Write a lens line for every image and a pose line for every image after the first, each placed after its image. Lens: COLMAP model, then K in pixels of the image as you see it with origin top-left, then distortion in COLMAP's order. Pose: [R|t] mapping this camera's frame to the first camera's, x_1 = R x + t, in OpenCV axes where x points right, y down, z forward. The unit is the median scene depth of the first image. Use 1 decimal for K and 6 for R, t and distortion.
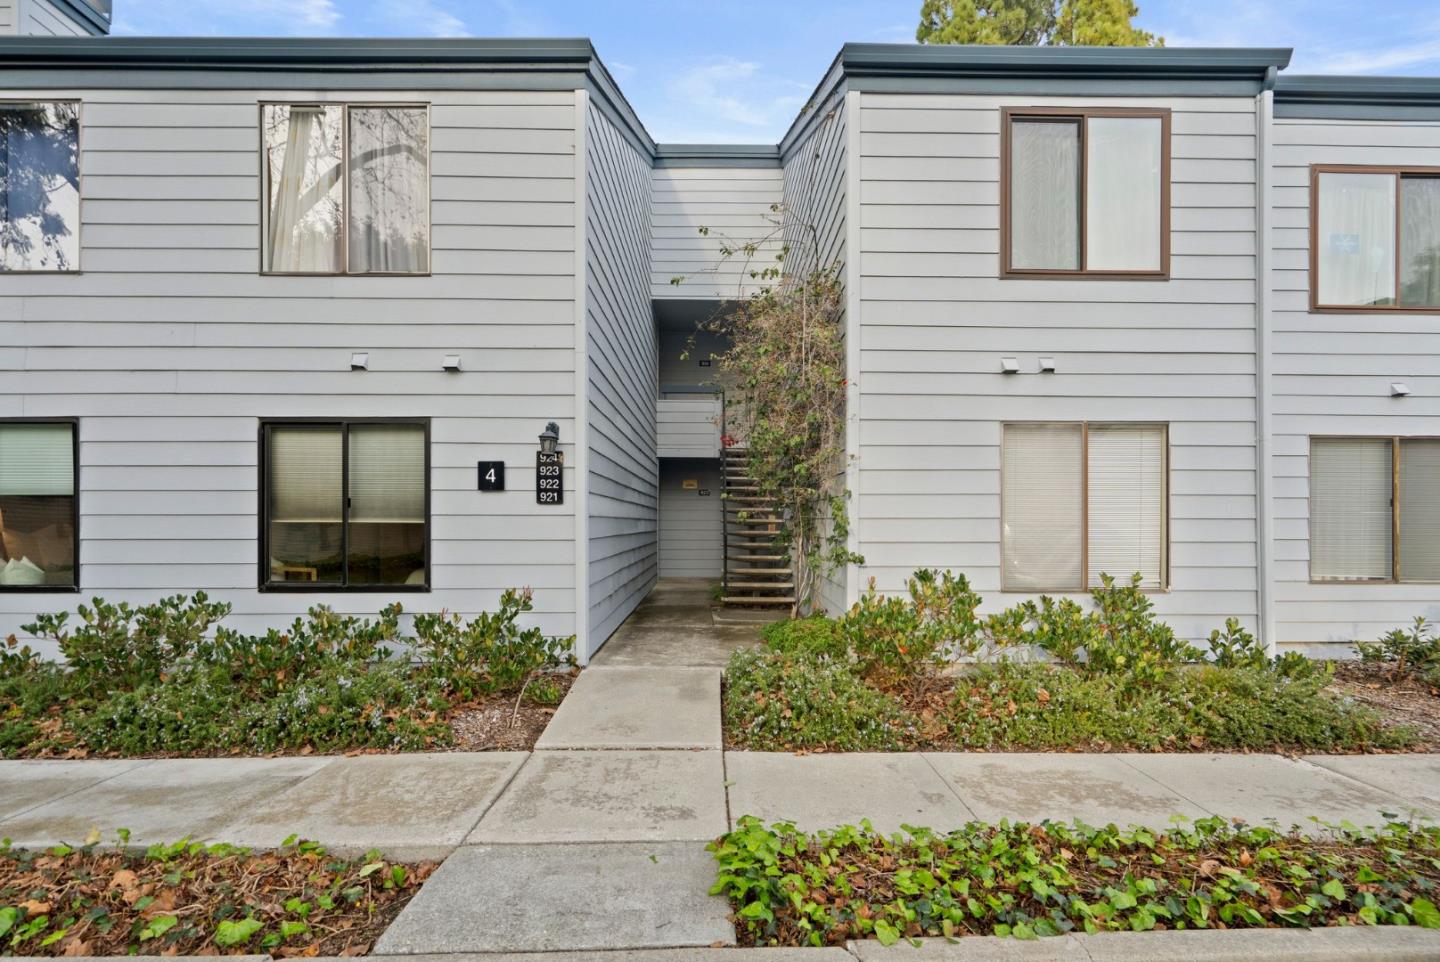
lens RADIAL K [[679.8, 0, 720.4], [0, 679.8, 522.3], [0, 0, 1]] dist [-0.002959, -0.000436]
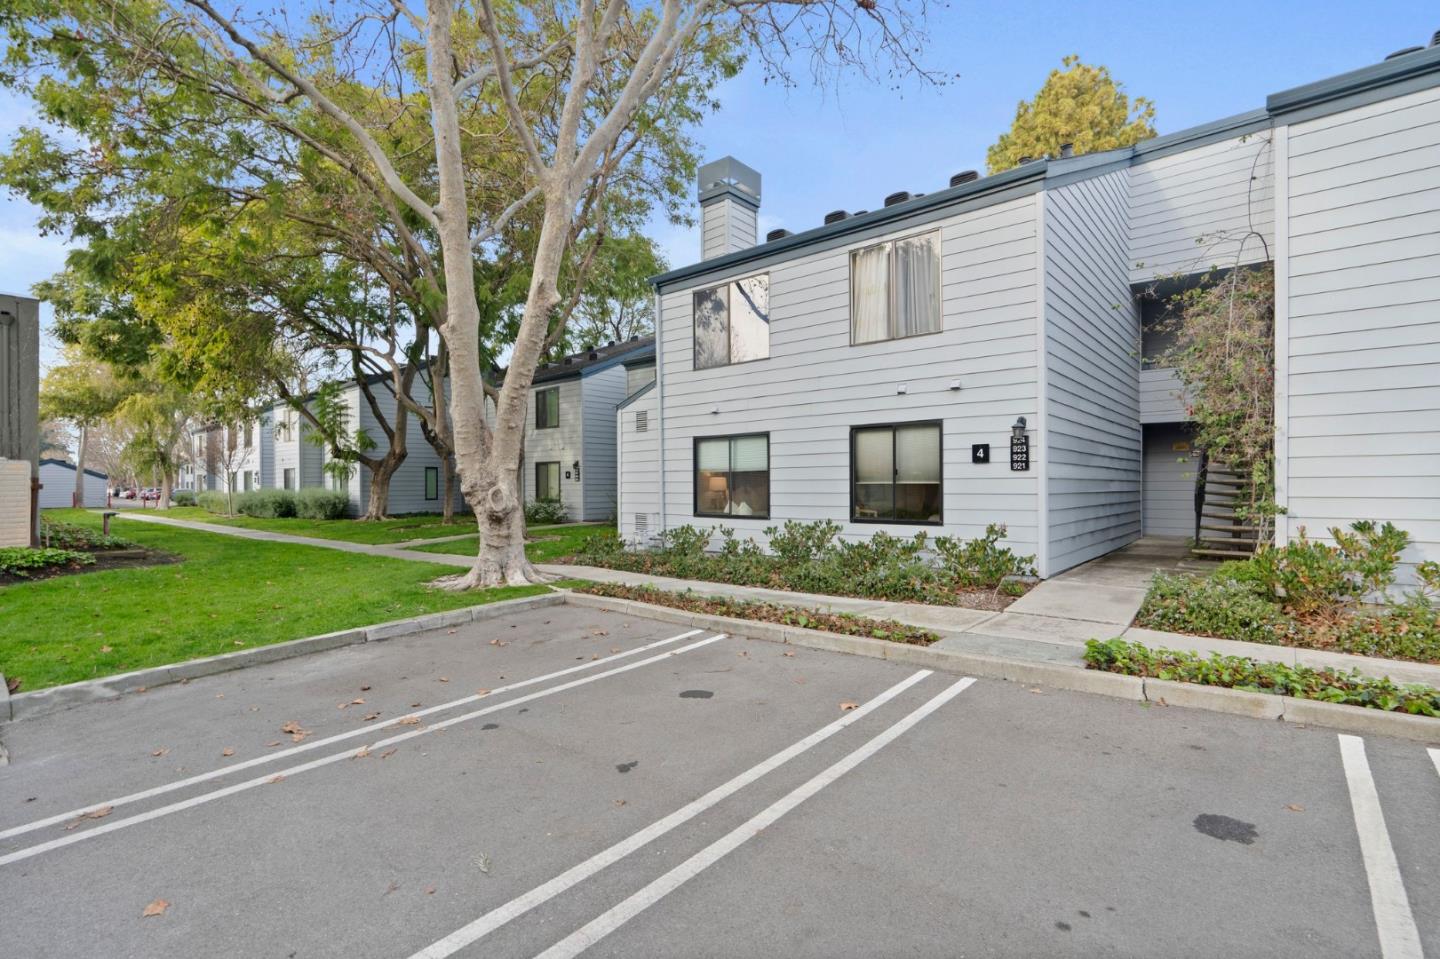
lens RADIAL K [[663.9, 0, 718.2], [0, 663.9, 487.0], [0, 0, 1]] dist [0.001509, 0.000087]
pose [[0.754855, -0.002856, -0.655885, 0.215147], [0.004202, 0.999991, 0.000482, 0.006181], [0.655878, -0.003120, 0.754860, -0.566652]]
